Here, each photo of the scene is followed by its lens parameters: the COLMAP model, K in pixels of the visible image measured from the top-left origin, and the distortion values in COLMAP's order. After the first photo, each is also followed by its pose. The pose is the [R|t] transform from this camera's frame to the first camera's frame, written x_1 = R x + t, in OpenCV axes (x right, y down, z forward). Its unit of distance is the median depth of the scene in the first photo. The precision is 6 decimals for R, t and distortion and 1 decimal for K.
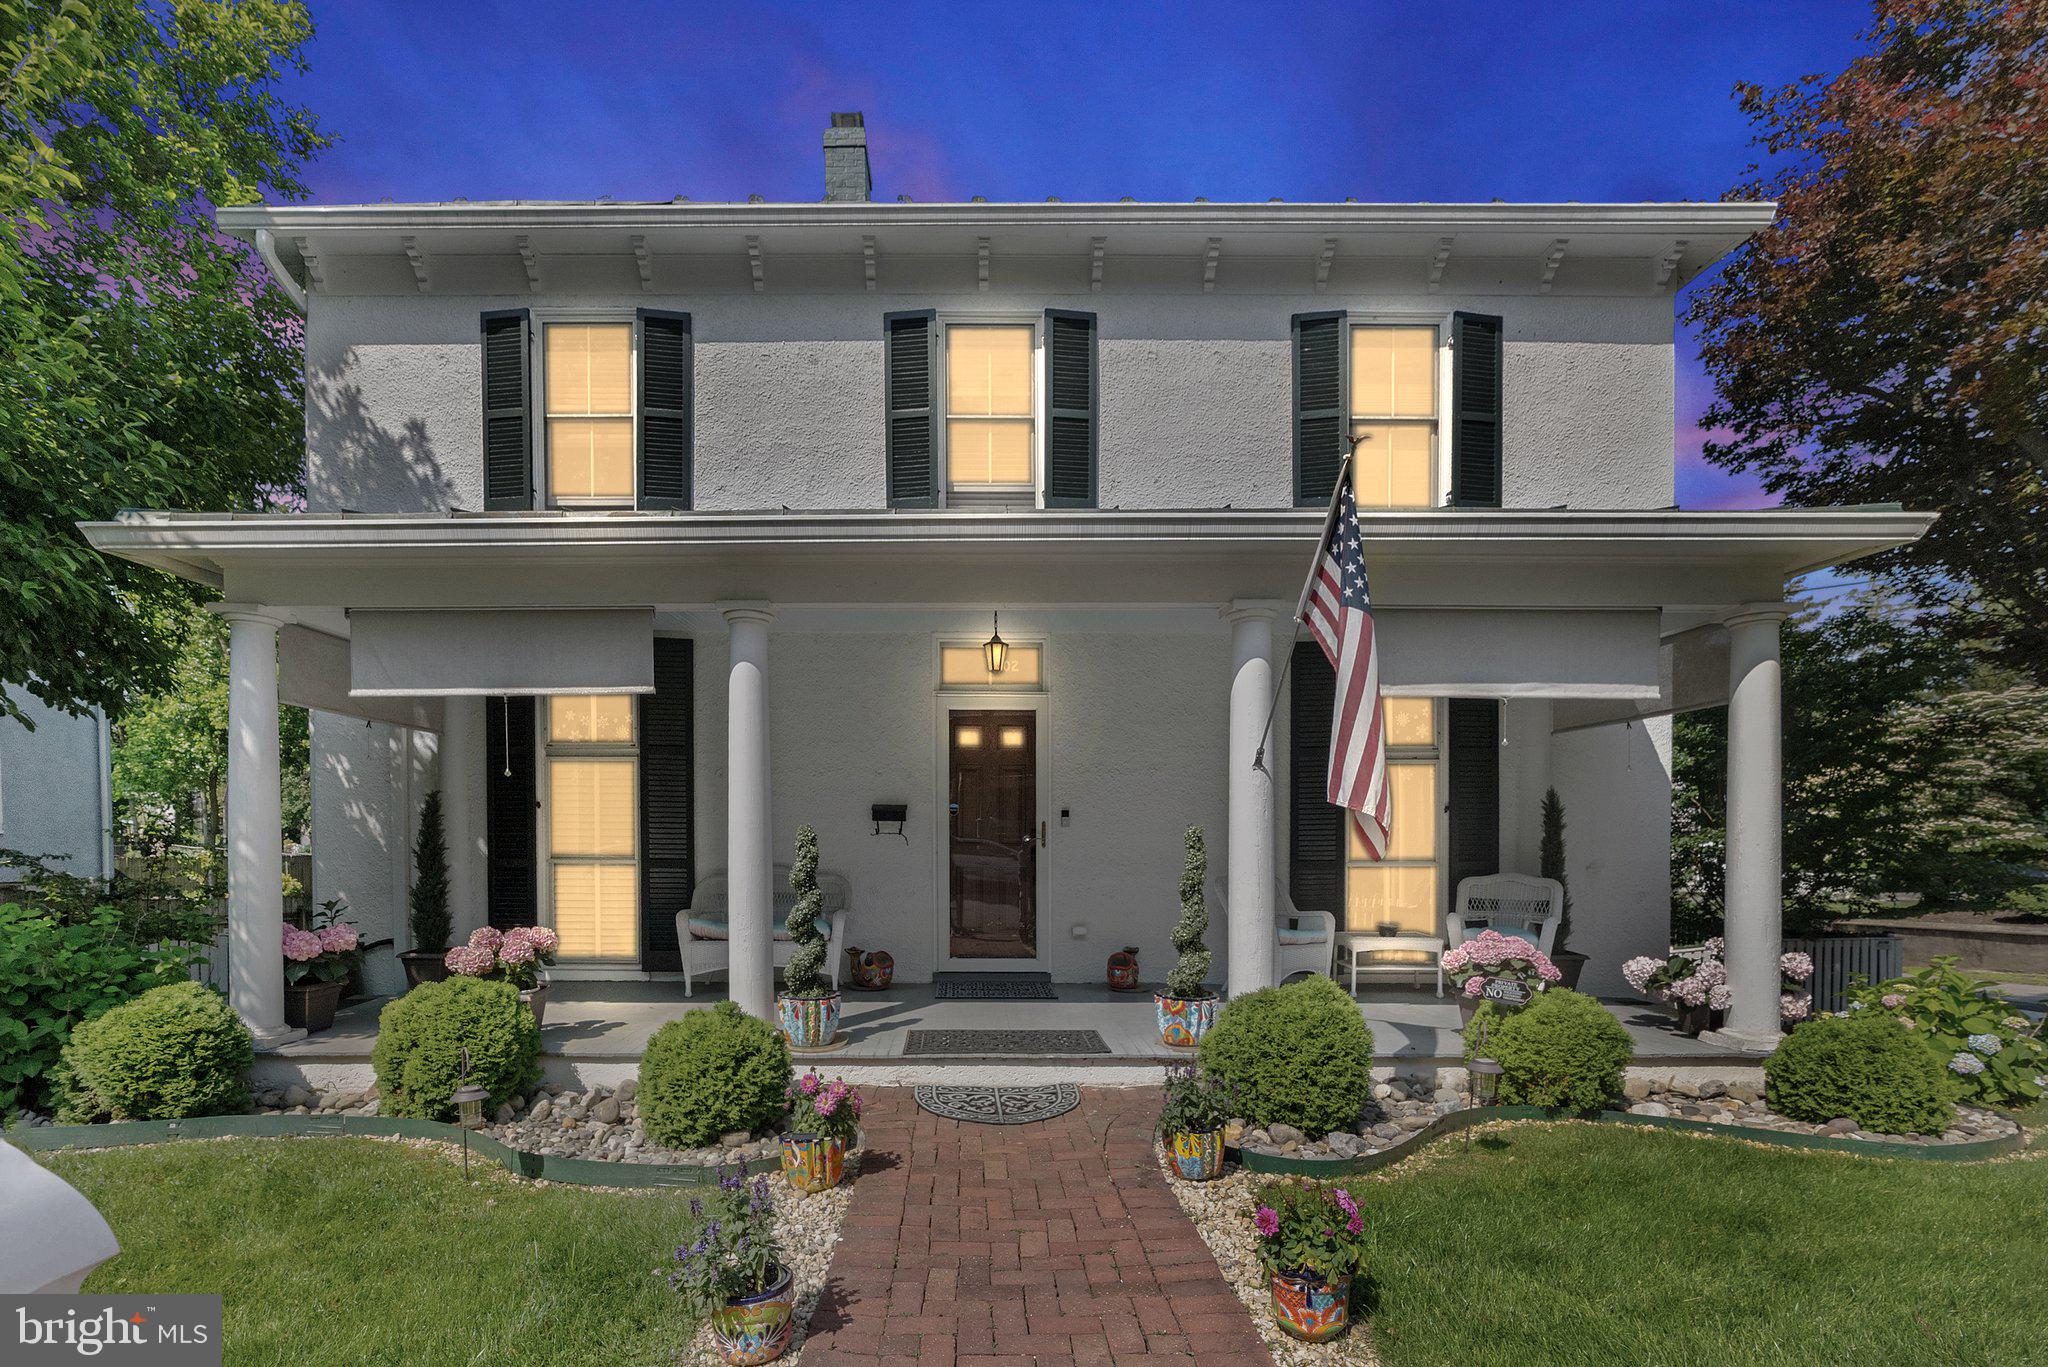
lens RADIAL K [[922.6, 0, 1018.1], [0, 922.6, 669.6], [0, 0, 1]] dist [-0.012816, 0.005668]
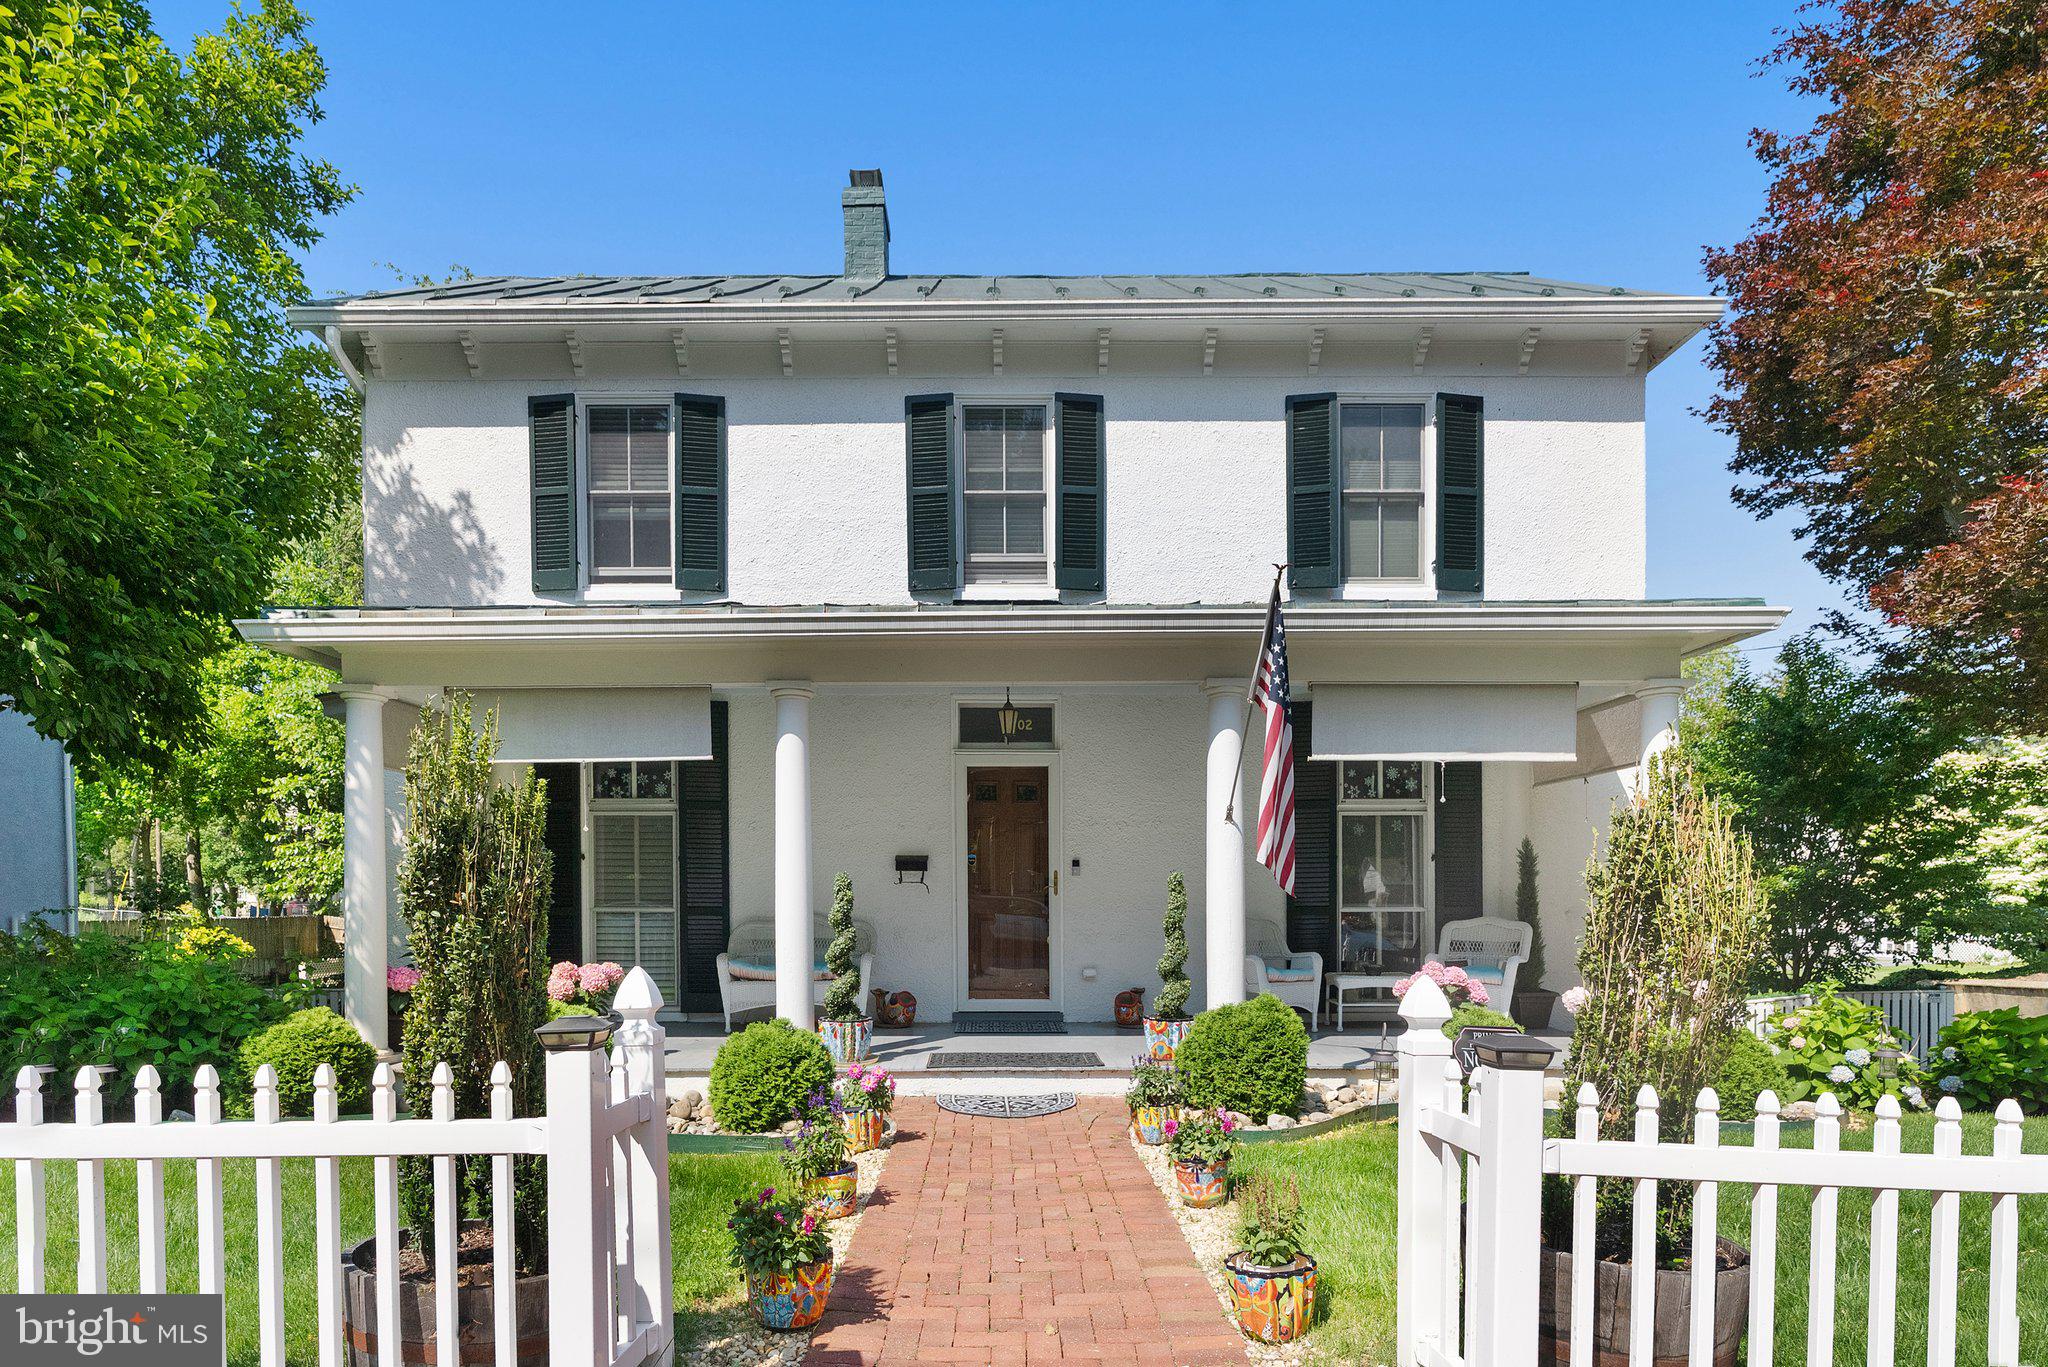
lens RADIAL K [[1186.2, 0, 1060.7], [0, 1186.2, 676.9], [0, 0, 1]] dist [-0.015784, 0.013420]
pose [[0.999981, -0.004217, -0.004424, 0.050795], [0.004187, 0.999967, -0.006922, -0.063701], [0.004453, 0.006903, 0.999966, -0.474814]]
